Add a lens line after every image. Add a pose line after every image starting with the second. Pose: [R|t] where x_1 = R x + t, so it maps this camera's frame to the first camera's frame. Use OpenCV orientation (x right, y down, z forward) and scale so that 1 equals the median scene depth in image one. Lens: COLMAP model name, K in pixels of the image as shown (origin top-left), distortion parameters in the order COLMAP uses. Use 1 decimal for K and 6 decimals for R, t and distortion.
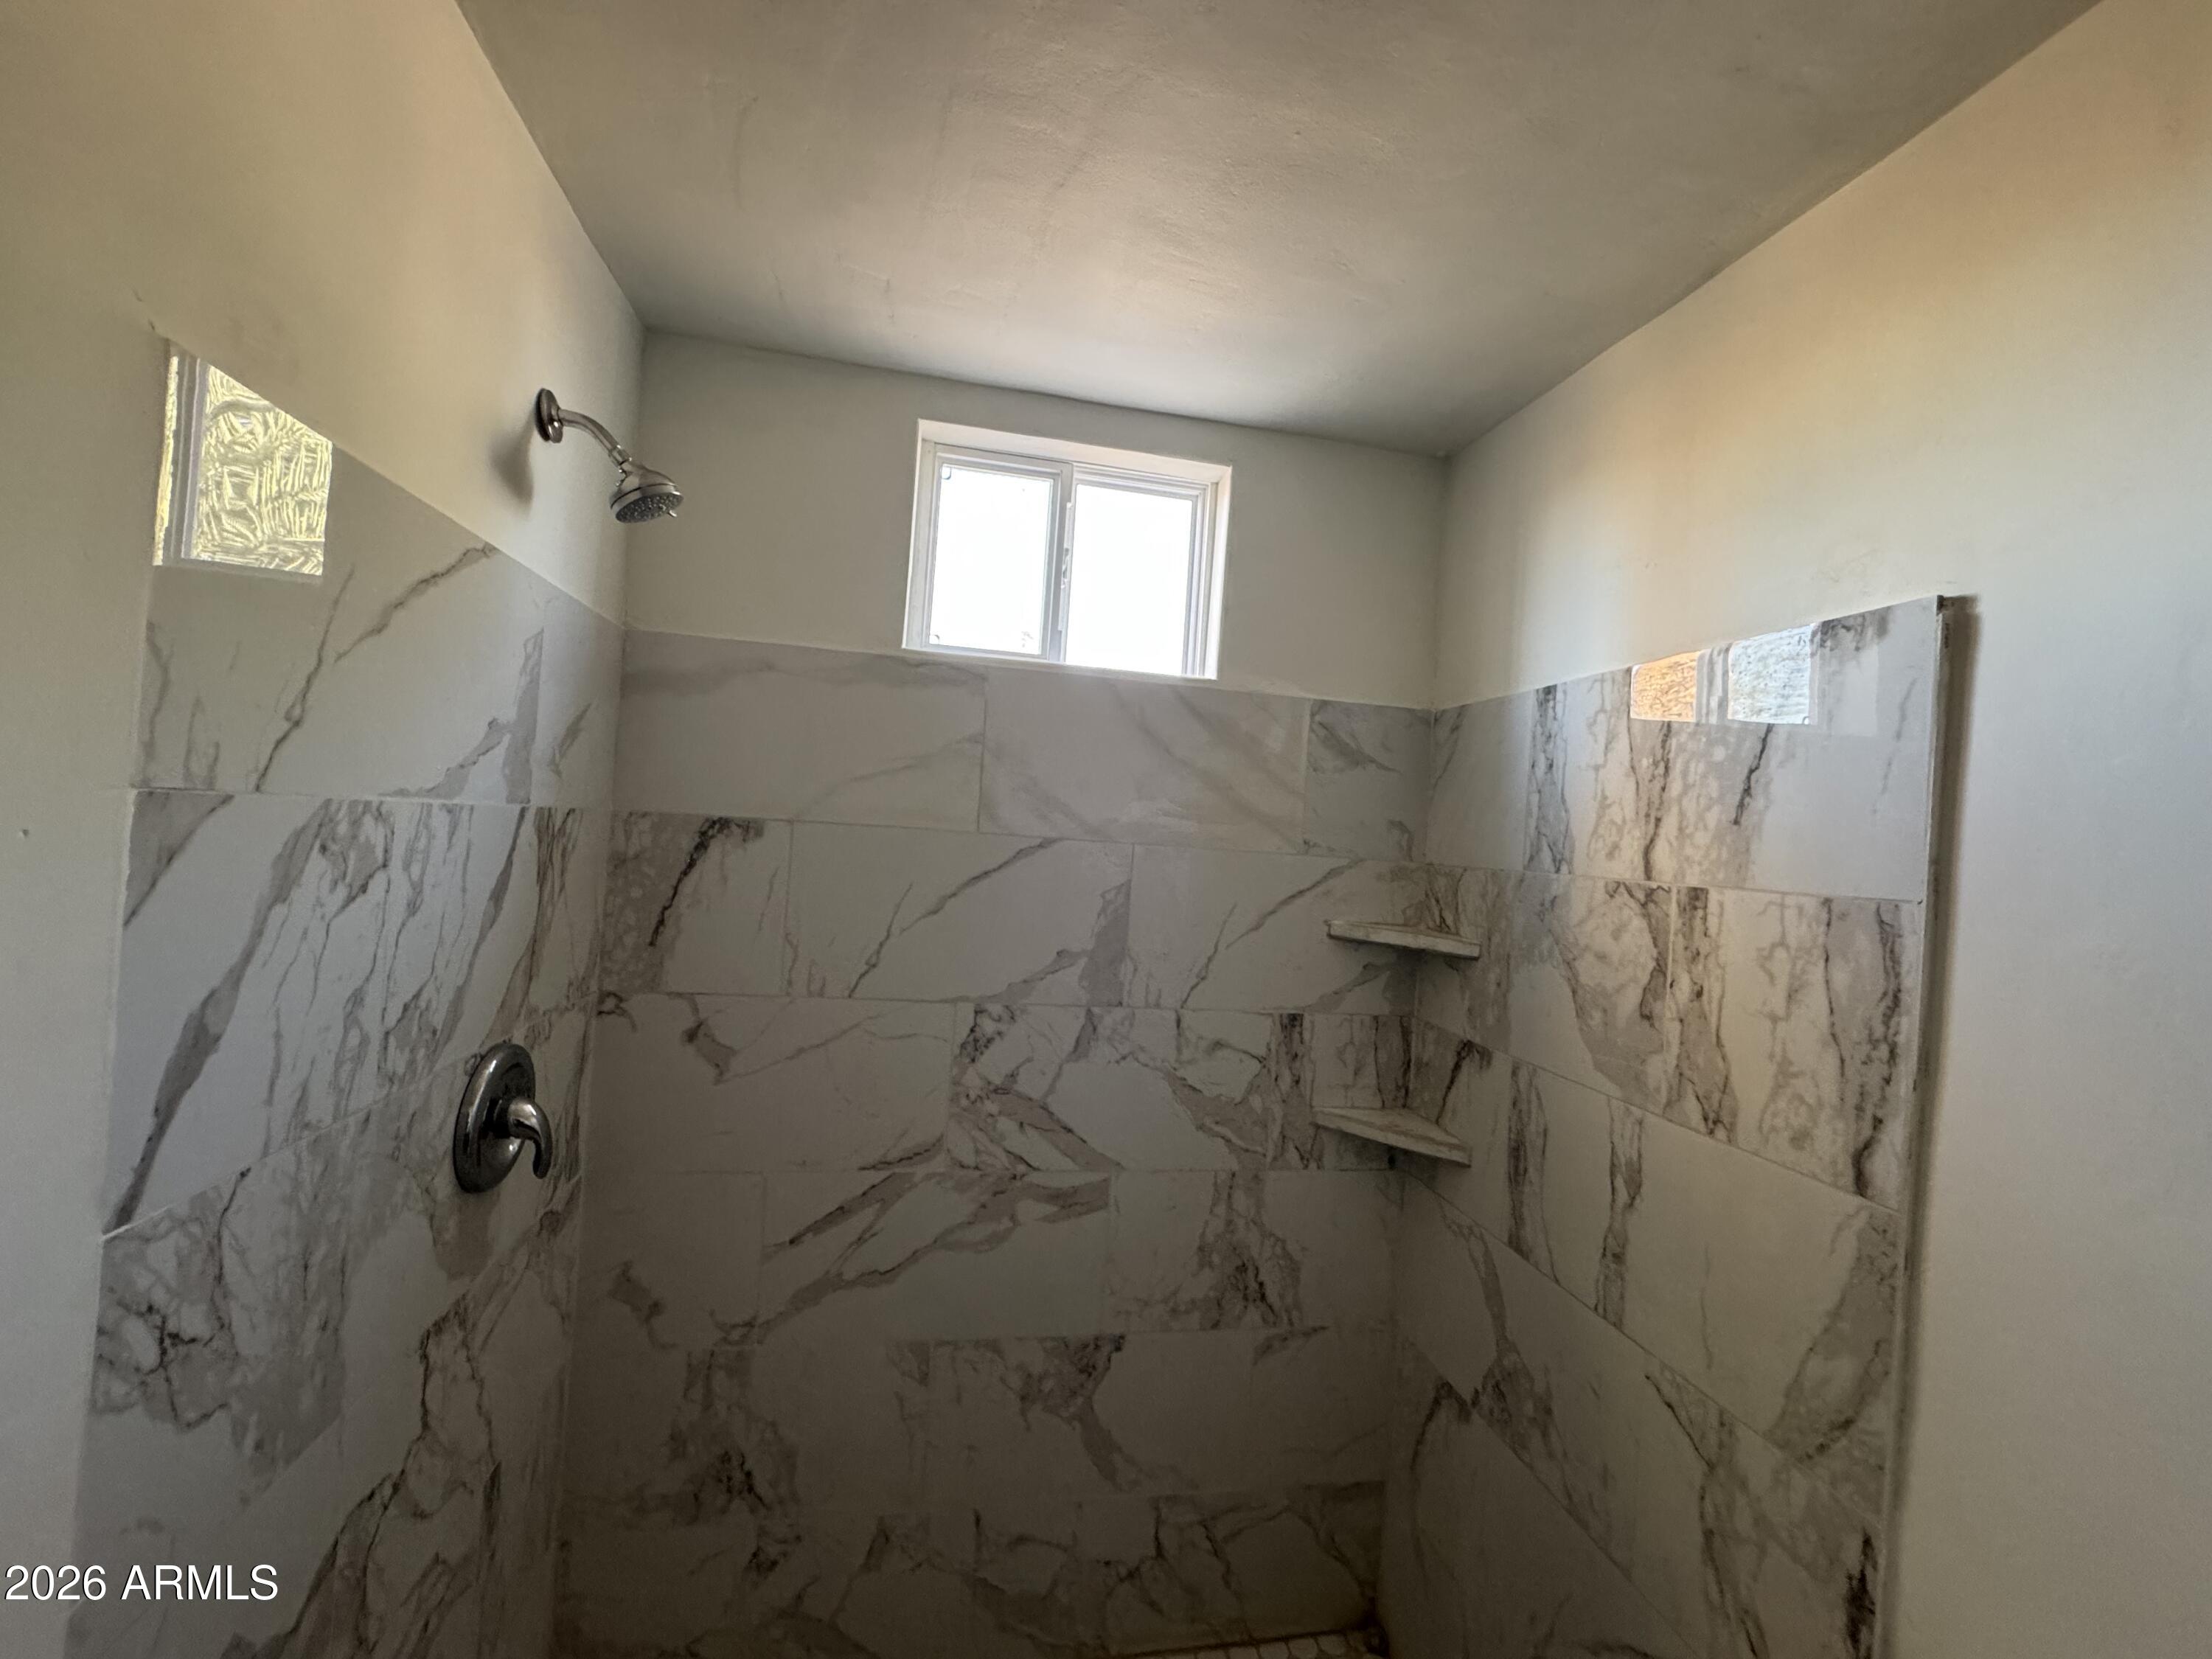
lens RADIAL K [[886.1, 0, 1103.6], [0, 886.1, 829.2], [0, 0, 1]] dist [-0.004314, 0.000320]
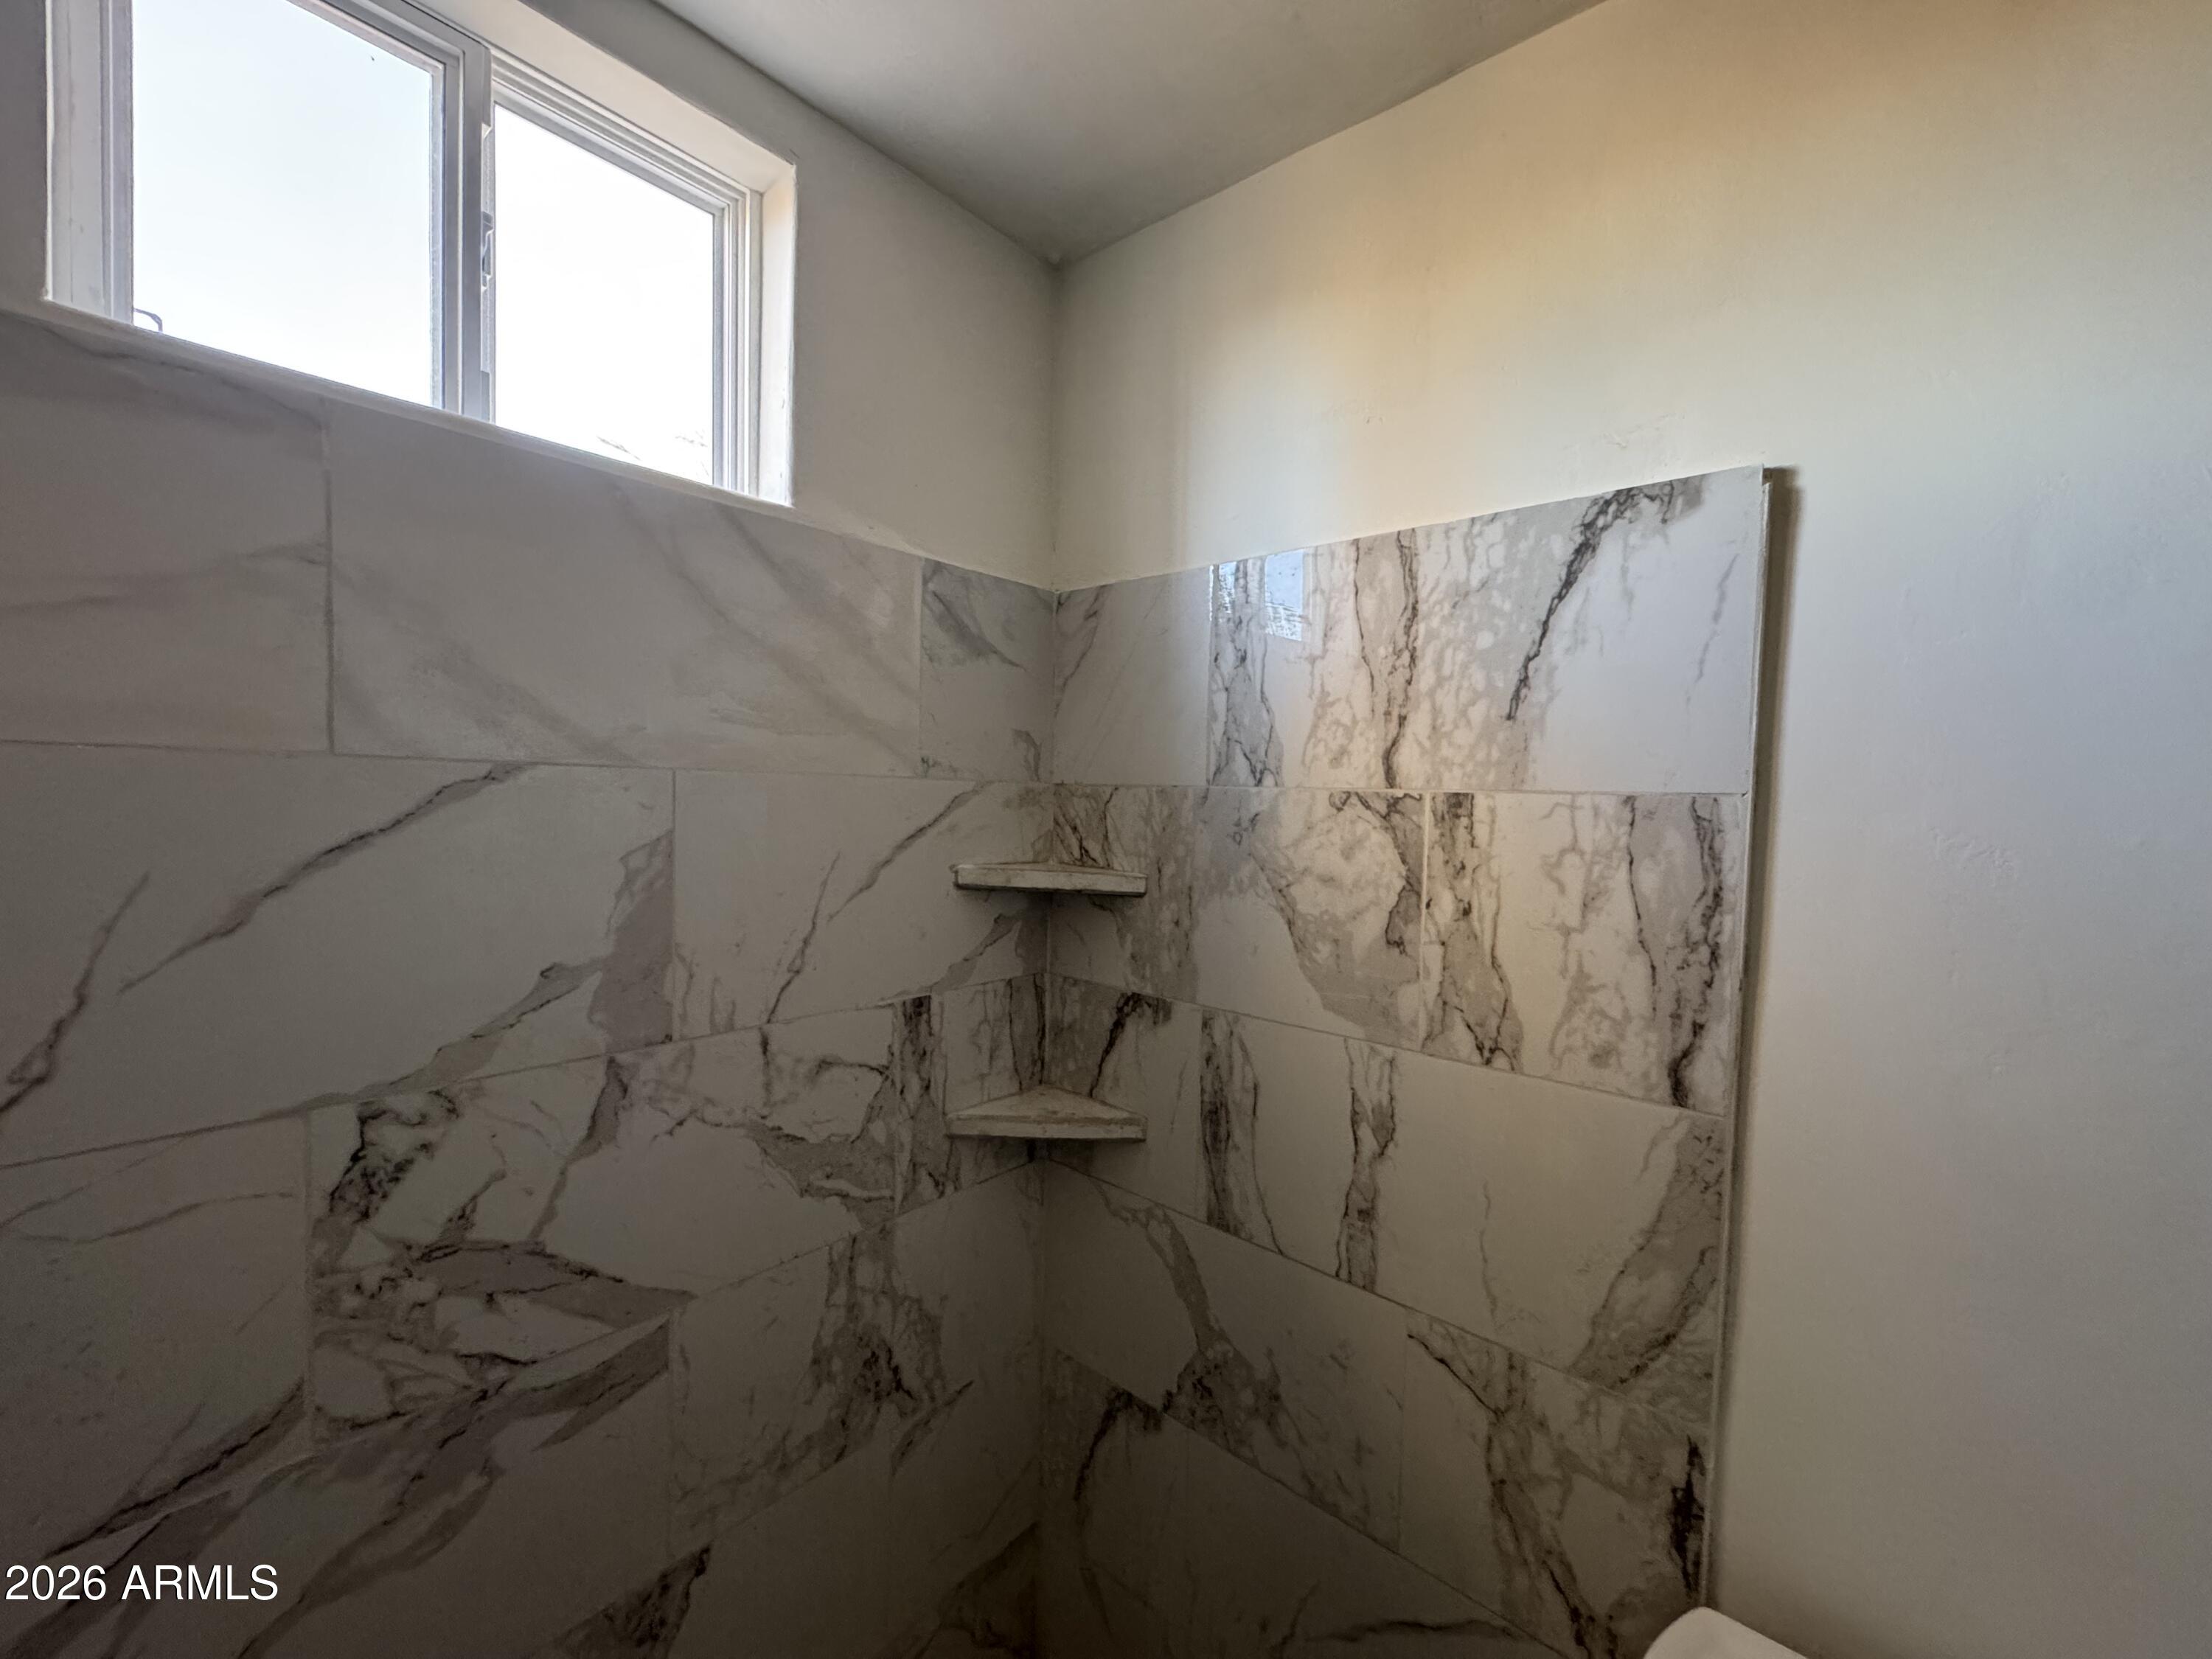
lens RADIAL K [[886.1, 0, 1101.1], [0, 886.1, 829.2], [0, 0, 1]] dist [-0.004314, 0.000320]
pose [[0.786976, -0.071293, 0.612850, -0.116427], [0.022516, 0.995958, 0.086947, 0.012627], [-0.616572, -0.054627, 0.785401, 0.389057]]
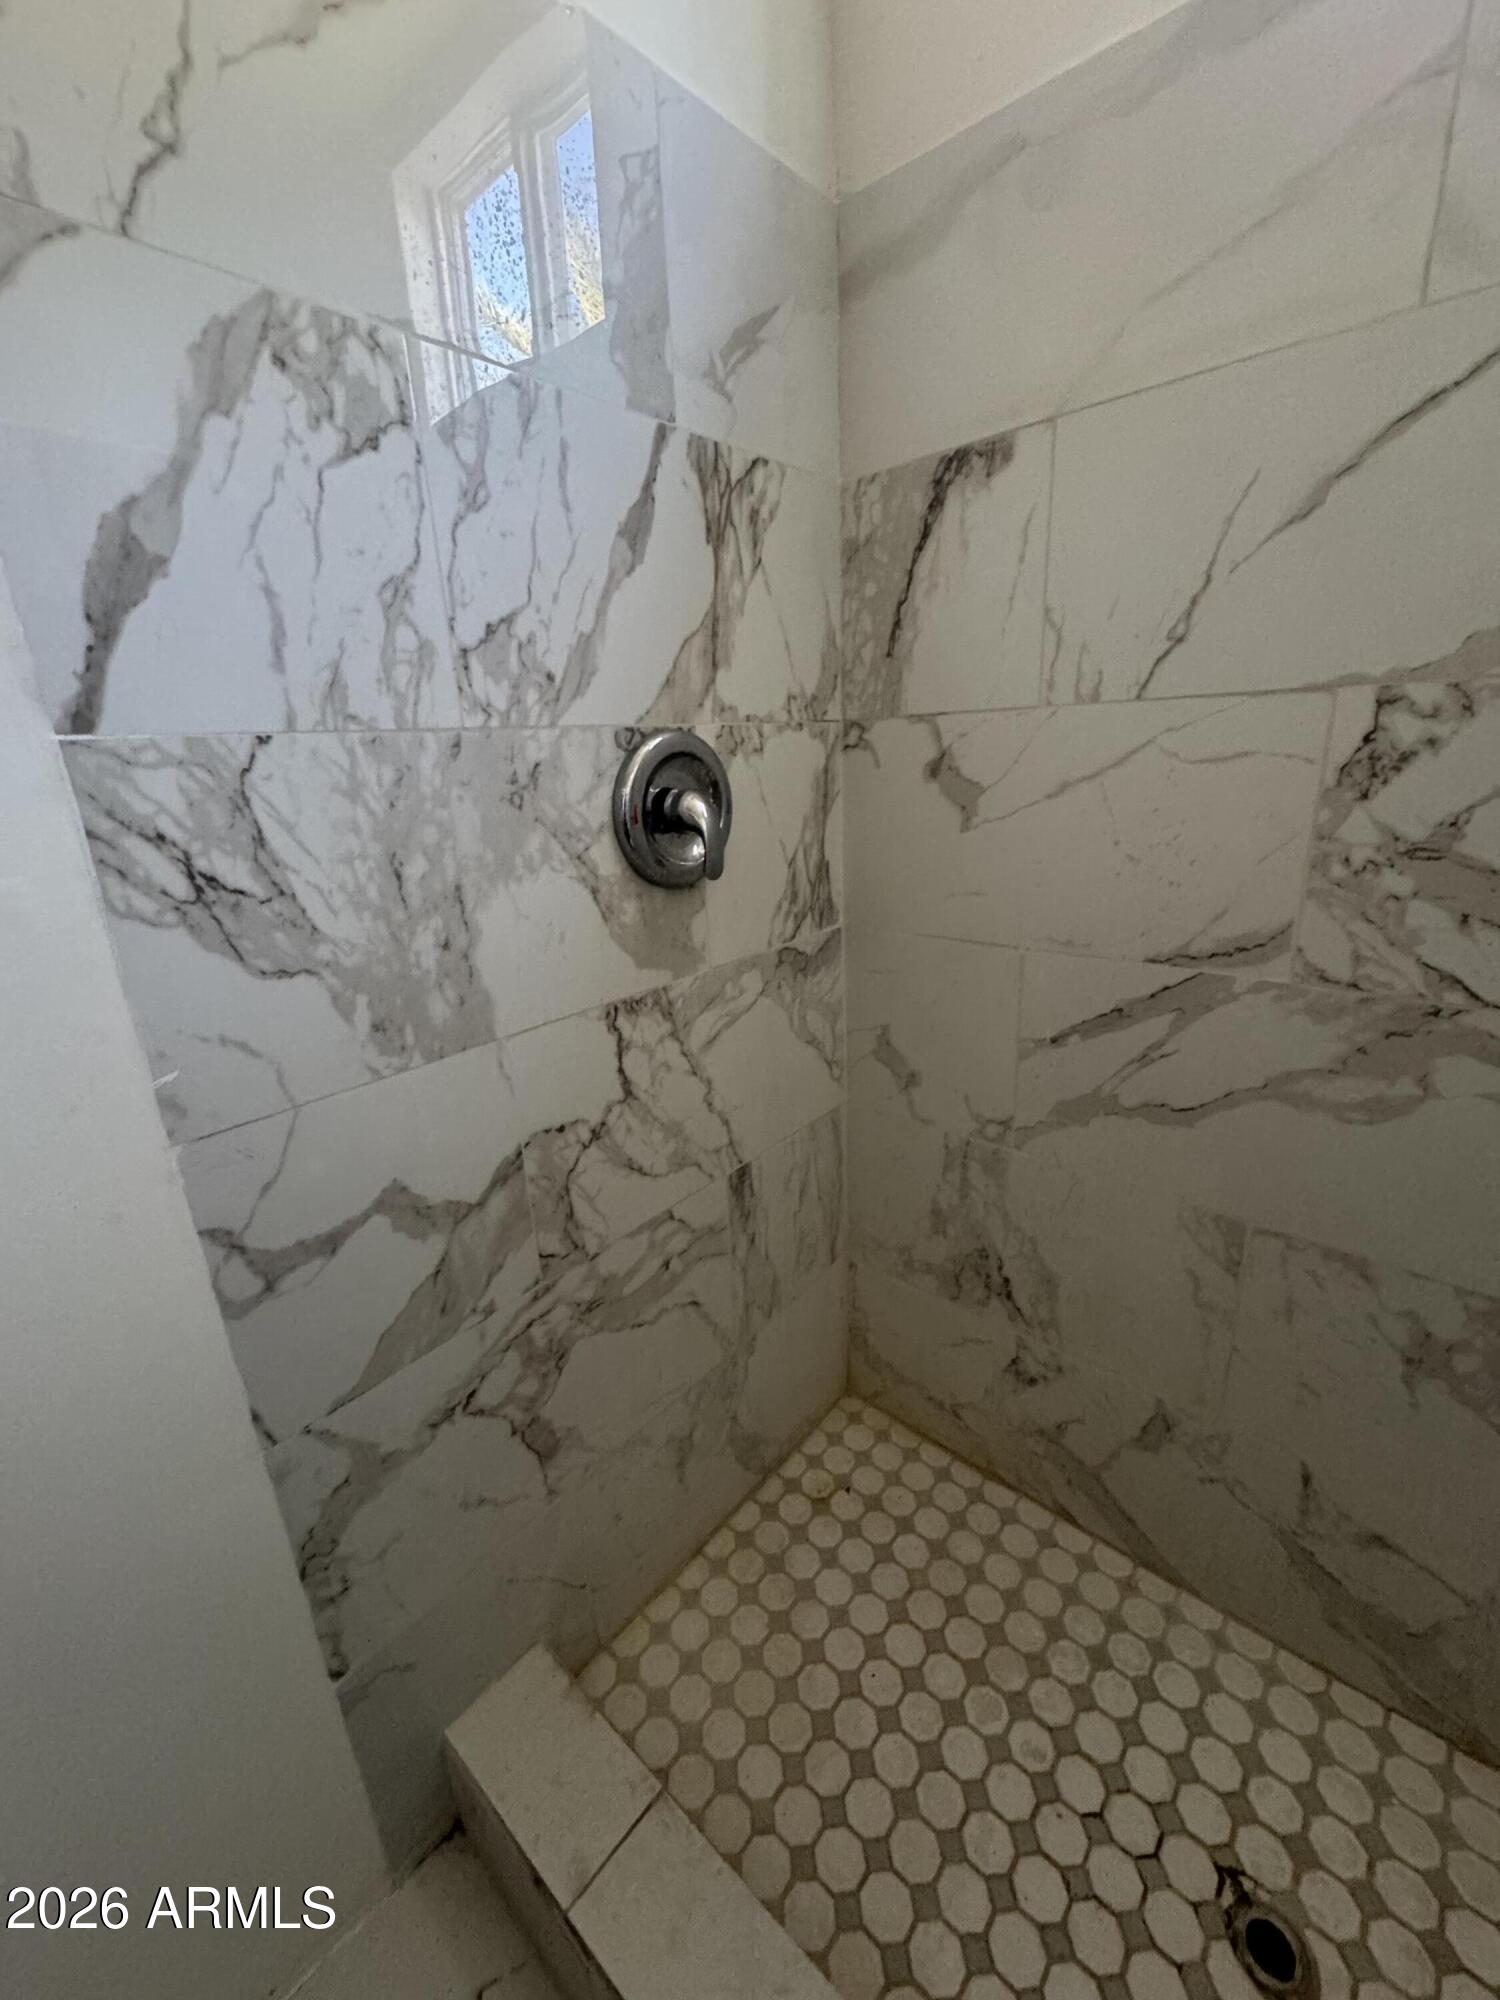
lens RADIAL K [[801.2, 0, 752.7], [0, 801.2, 998.2], [0, 0, 1]] dist [-0.004314, 0.000320]
pose [[0.607373, 0.144291, -0.781203, 0.029965], [0.094442, 0.963278, 0.251349, 0.233779], [0.788783, -0.226441, 0.571442, 0.407819]]
